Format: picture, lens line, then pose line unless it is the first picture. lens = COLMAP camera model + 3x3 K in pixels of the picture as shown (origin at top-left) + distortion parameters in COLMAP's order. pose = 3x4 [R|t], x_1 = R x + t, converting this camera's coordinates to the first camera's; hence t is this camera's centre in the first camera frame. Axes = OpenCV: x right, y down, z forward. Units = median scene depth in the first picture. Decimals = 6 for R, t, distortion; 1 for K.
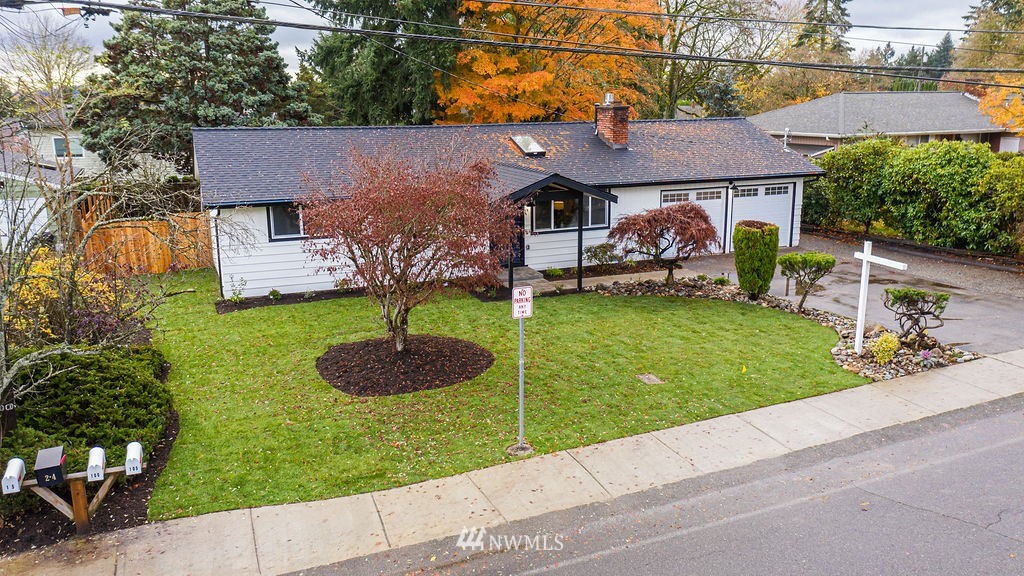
lens RADIAL K [[856.6, 0, 510.3], [0, 856.6, 285.5], [0, 0, 1]] dist [-0.005411, -0.003207]
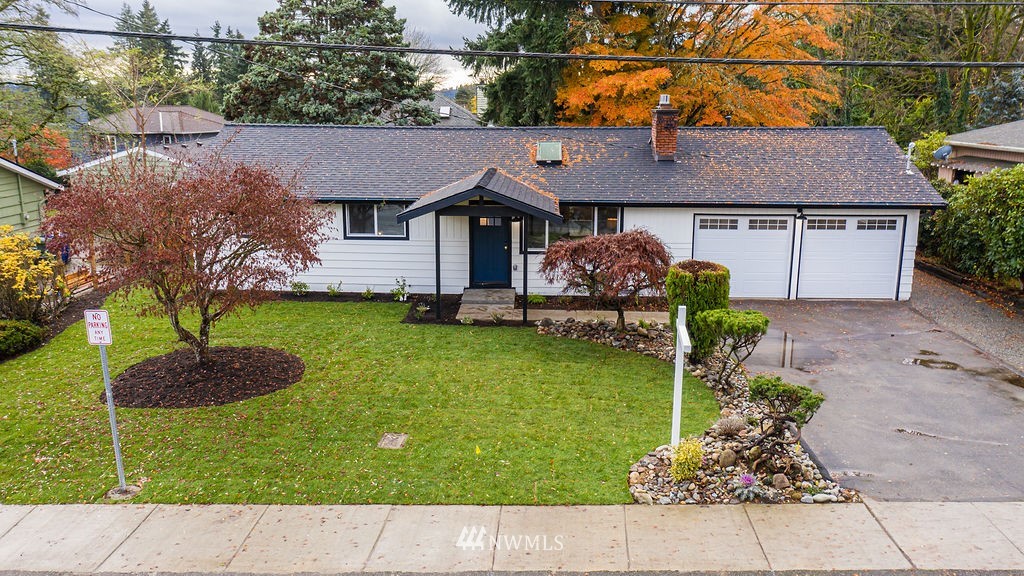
lens RADIAL K [[856.6, 0, 513.8], [0, 856.6, 291.2], [0, 0, 1]] dist [-0.005411, -0.003207]
pose [[0.893653, 0.107068, -0.435799, 0.413290], [-0.105195, 0.994043, 0.028507, -0.046553], [0.436255, 0.020369, 0.899593, 0.211439]]
